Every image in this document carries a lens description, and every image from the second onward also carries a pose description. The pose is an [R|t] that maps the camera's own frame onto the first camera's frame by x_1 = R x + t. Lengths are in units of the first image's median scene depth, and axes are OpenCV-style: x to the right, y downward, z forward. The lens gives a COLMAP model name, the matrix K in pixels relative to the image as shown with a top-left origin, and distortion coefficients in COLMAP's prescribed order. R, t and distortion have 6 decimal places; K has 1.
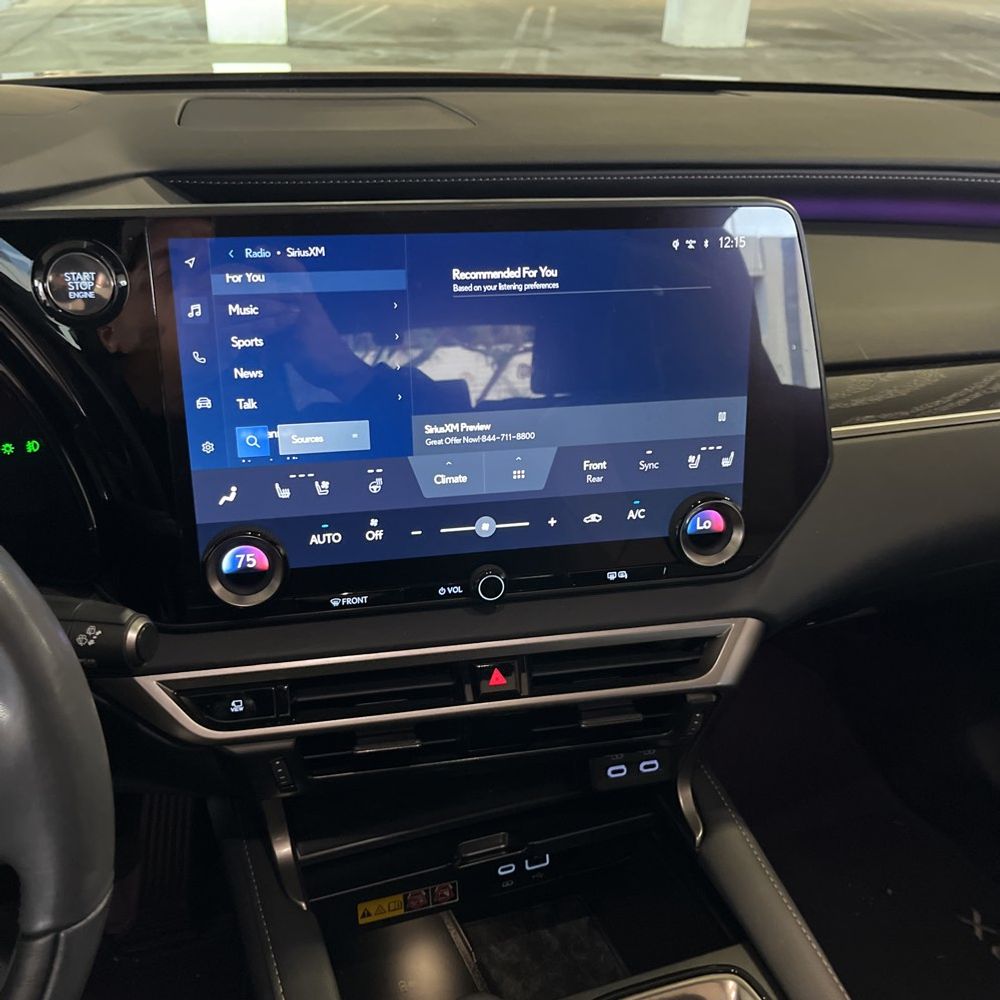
lens RADIAL K [[1019.6, 0, 500.6], [0, 1019.6, 499.0], [0, 0, 1]] dist [0.021278, 0.000000]
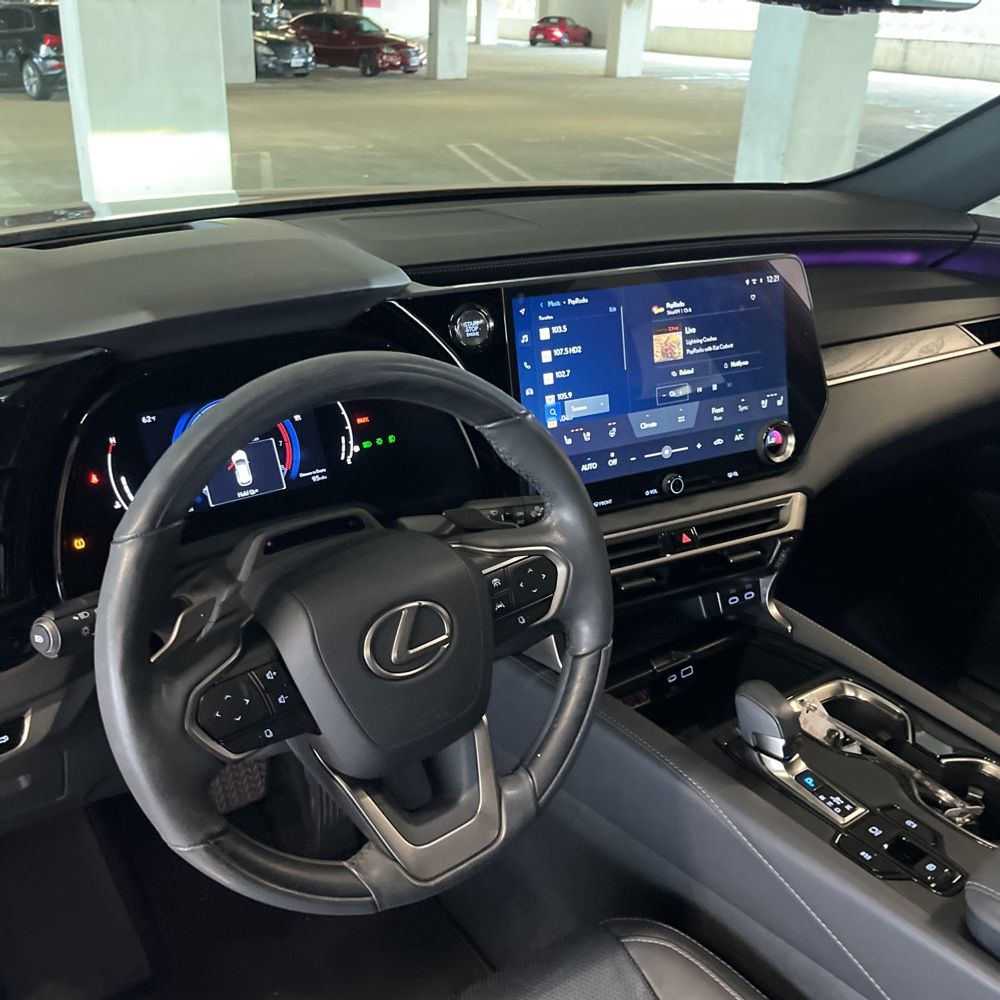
lens RADIAL K [[1019.6, 0, 499.9], [0, 1019.6, 499.9], [0, 0, 1]] dist [0.021278, 0.000000]
pose [[0.959375, -0.130406, 0.250189, -0.722407], [0.149108, 0.987163, -0.057231, 0.162871], [-0.239514, 0.092211, 0.966504, -0.585544]]
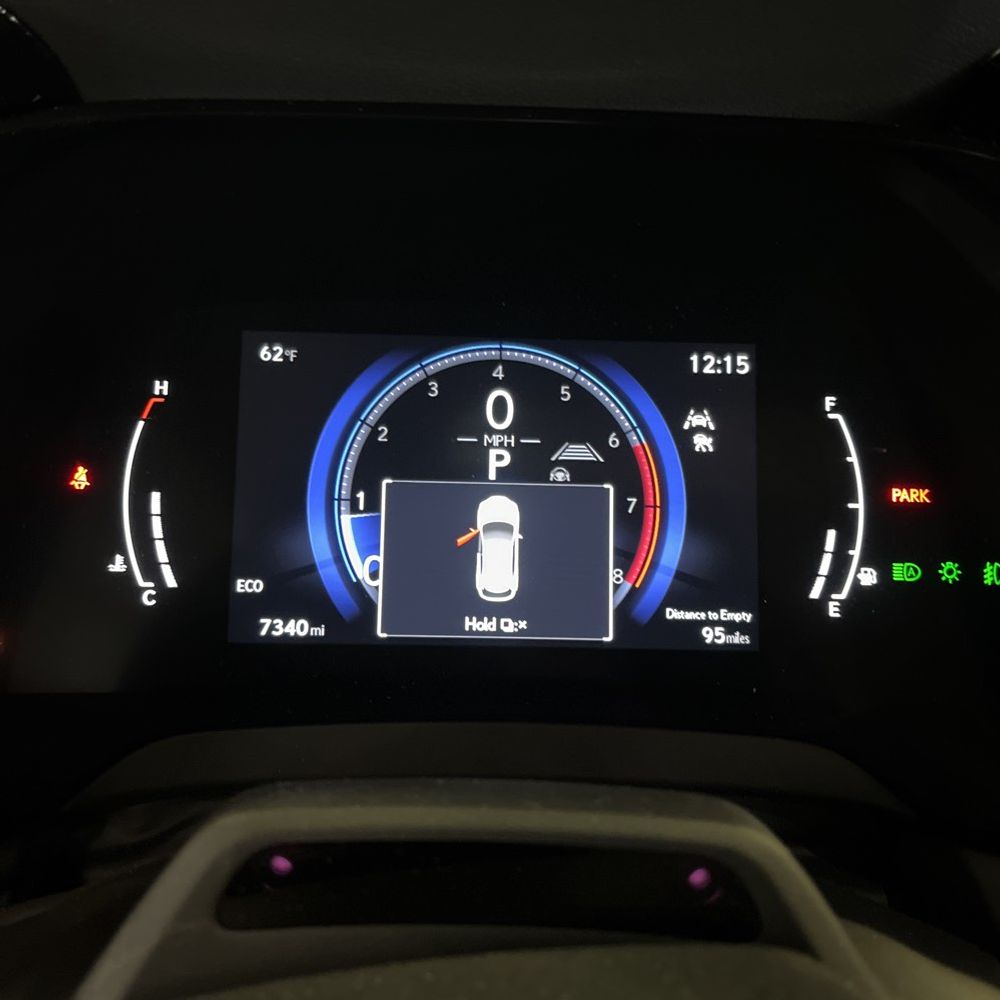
lens RADIAL K [[1019.6, 0, 501.0], [0, 1019.6, 500.1], [0, 0, 1]] dist [0.021278, 0.000000]
pose [[0.956219, 0.101155, -0.274614, -0.566016], [-0.153725, 0.972094, -0.177206, 0.039745], [0.249025, 0.211663, 0.945085, 0.472667]]
